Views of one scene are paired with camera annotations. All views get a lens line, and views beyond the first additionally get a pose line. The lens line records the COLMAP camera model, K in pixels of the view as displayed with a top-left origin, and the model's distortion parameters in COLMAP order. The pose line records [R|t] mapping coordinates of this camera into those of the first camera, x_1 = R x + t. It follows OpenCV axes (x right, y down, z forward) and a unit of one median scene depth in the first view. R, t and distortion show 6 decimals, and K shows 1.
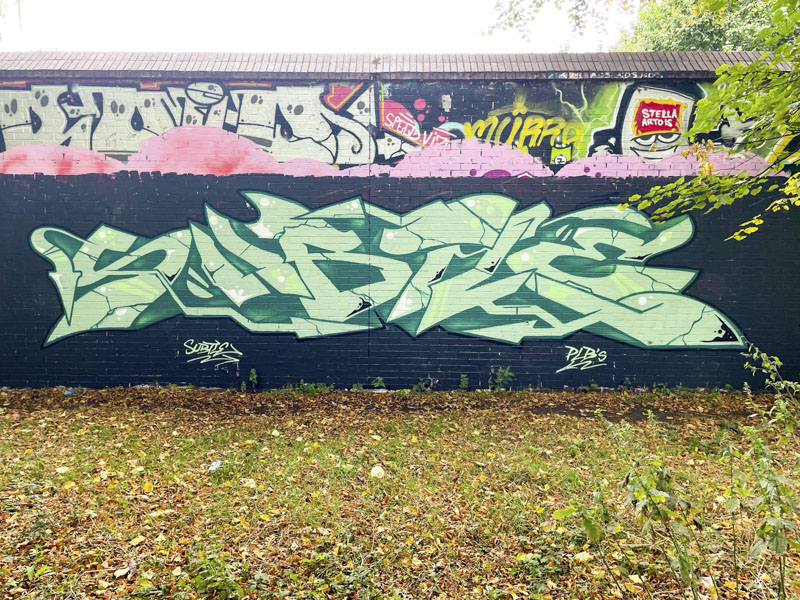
lens RADIAL K [[621.7, 0, 395.3], [0, 621.7, 283.2], [0, 0, 1]] dist [0.074557, -0.071166]
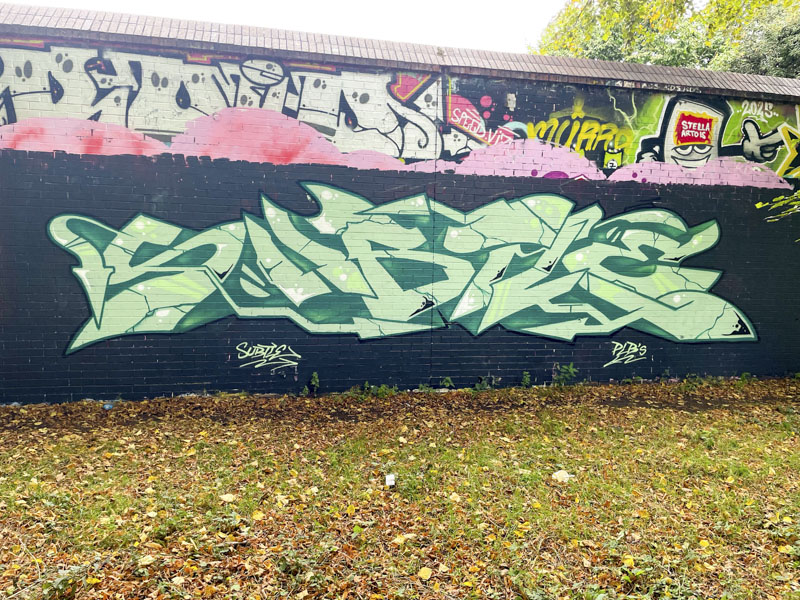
lens RADIAL K [[621.7, 0, 412.1], [0, 621.7, 290.0], [0, 0, 1]] dist [0.074557, -0.071166]
pose [[0.970750, -0.000235, 0.240092, -0.311092], [-0.007439, 0.999490, 0.031056, -0.017486], [-0.239977, -0.031934, 0.970253, 0.056178]]
